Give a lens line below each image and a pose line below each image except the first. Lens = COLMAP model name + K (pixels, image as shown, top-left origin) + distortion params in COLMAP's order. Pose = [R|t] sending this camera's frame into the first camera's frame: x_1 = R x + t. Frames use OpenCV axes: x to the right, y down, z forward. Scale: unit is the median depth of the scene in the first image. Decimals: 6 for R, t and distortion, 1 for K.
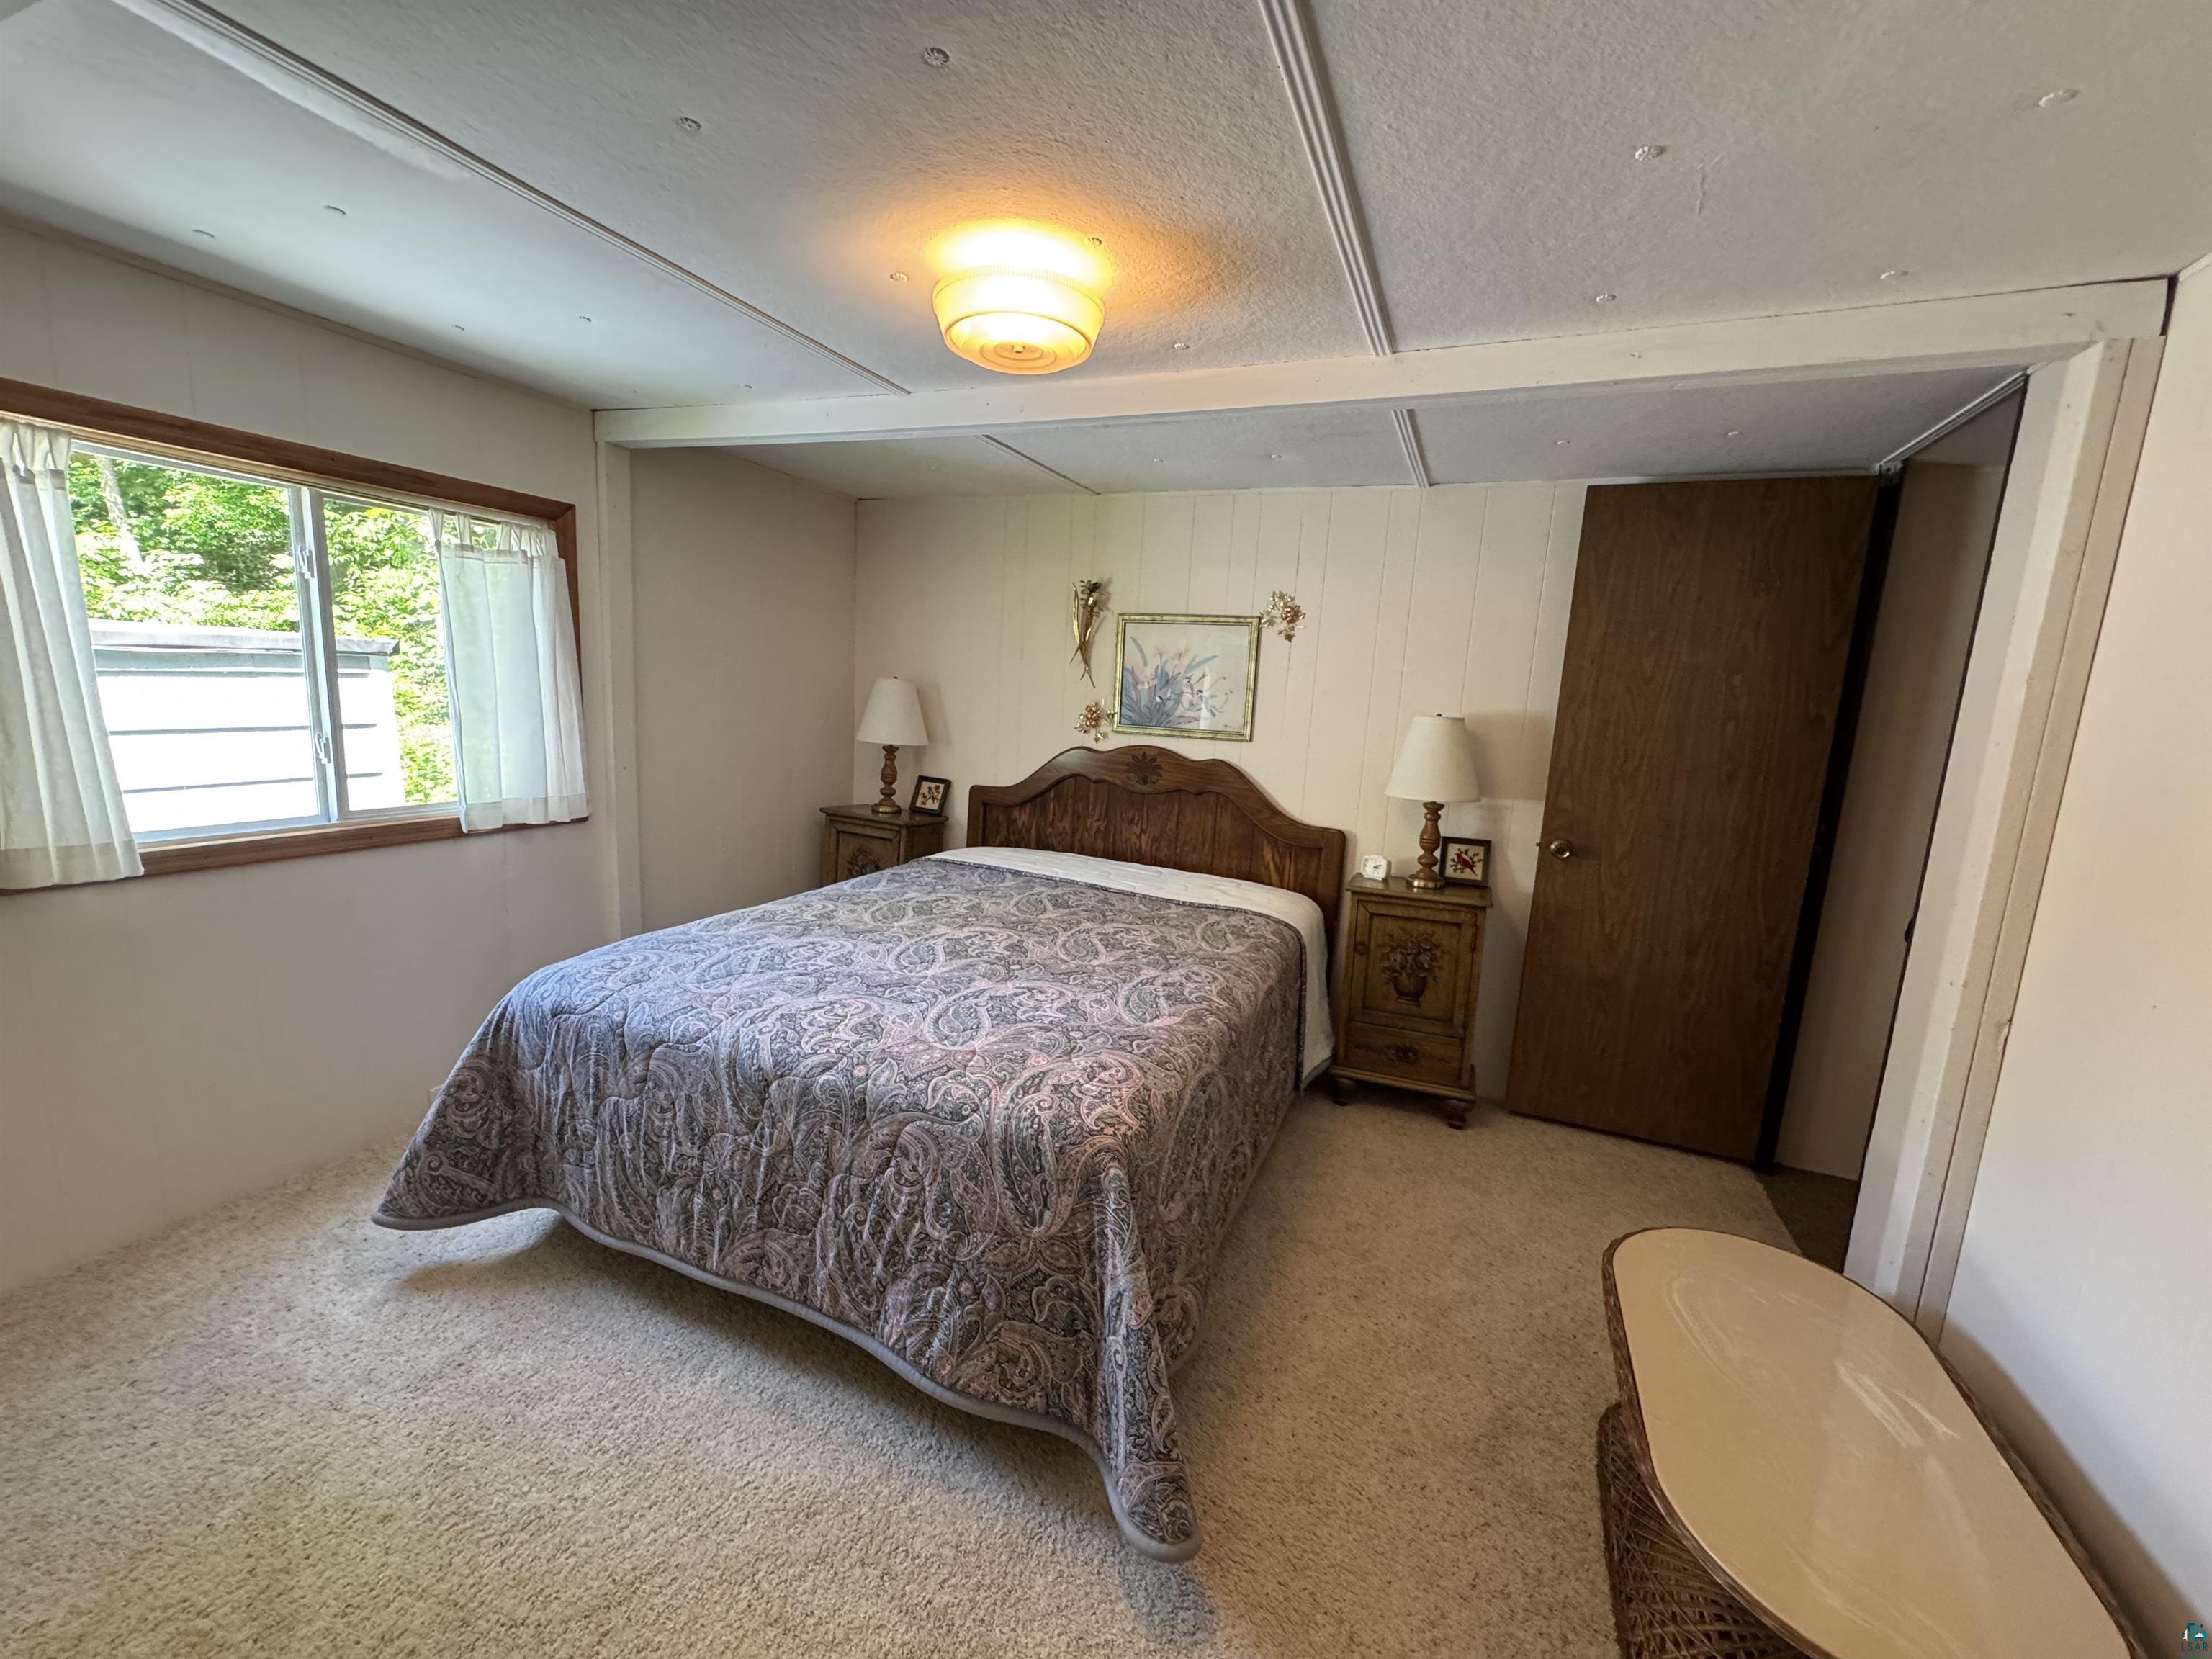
lens RADIAL K [[882.5, 0, 1109.3], [0, 882.5, 831.3], [0, 0, 1]] dist [0.000369, 0.000120]
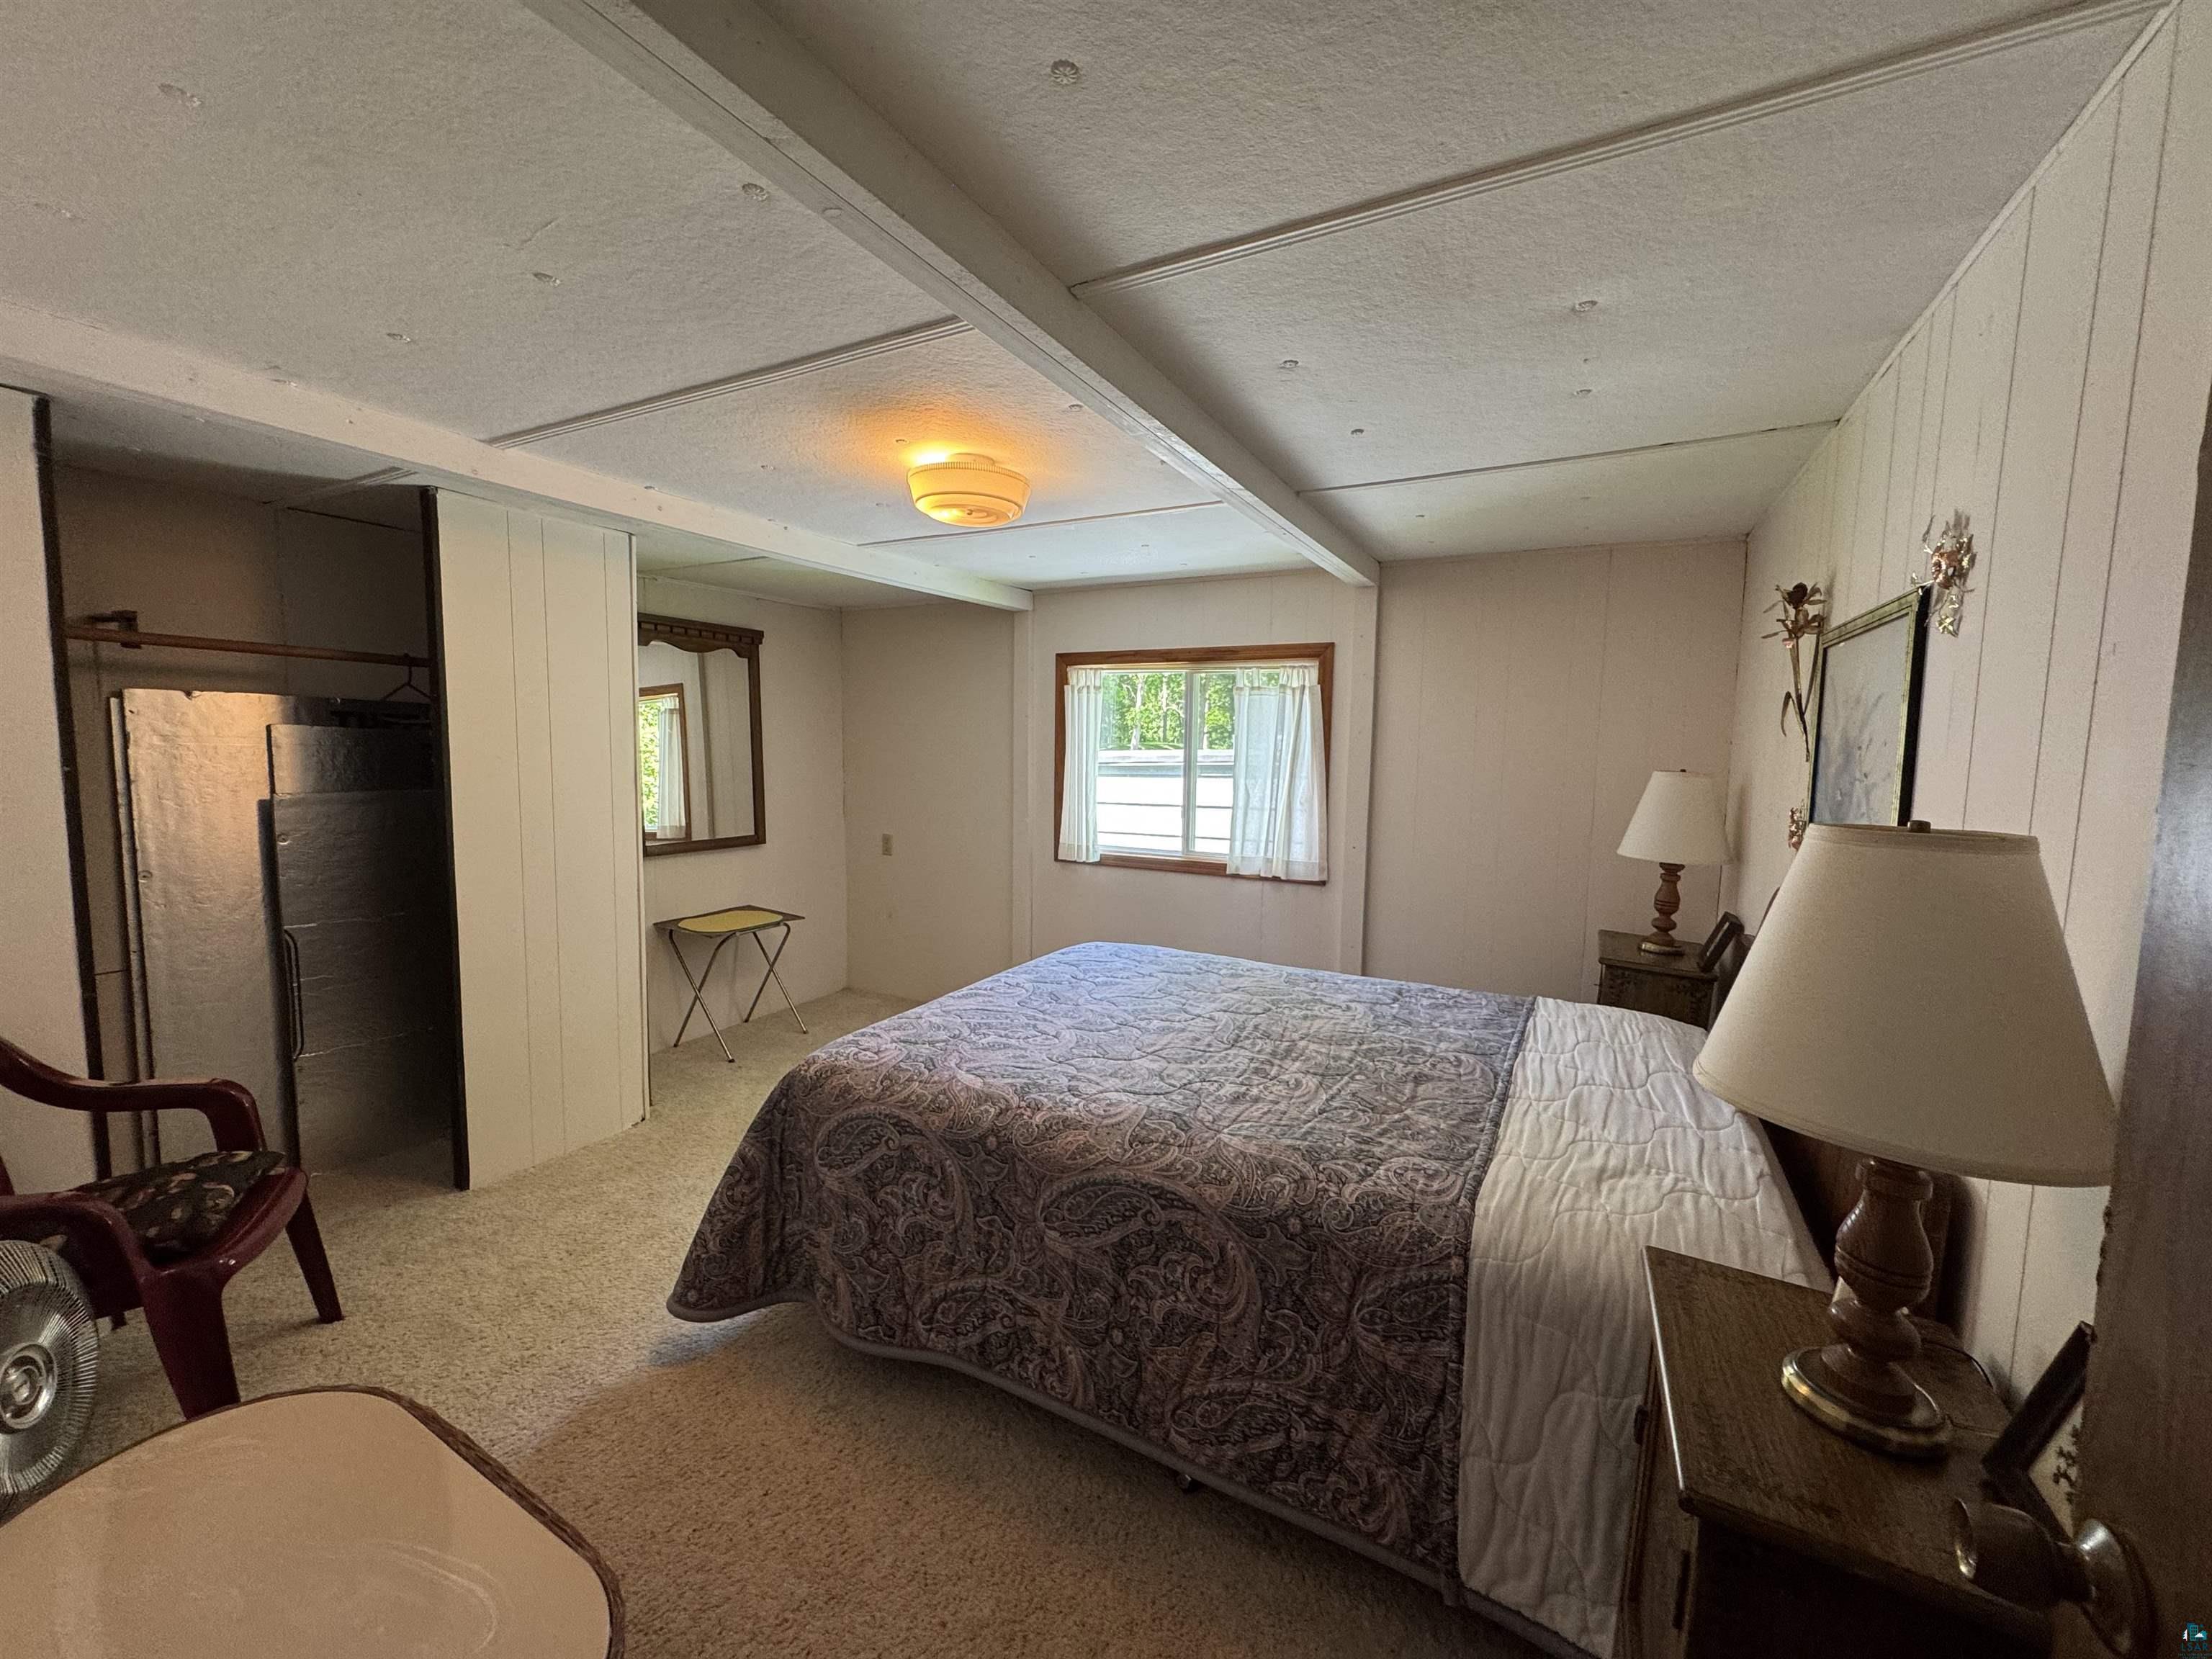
lens RADIAL K [[882.5, 0, 1101.5], [0, 882.5, 833.0], [0, 0, 1]] dist [0.000369, 0.000120]
pose [[-0.098762, 0.040463, -0.994288, 0.896250], [-0.184563, 0.981093, 0.058258, -0.128708], [0.977846, 0.189262, -0.089427, 1.016628]]
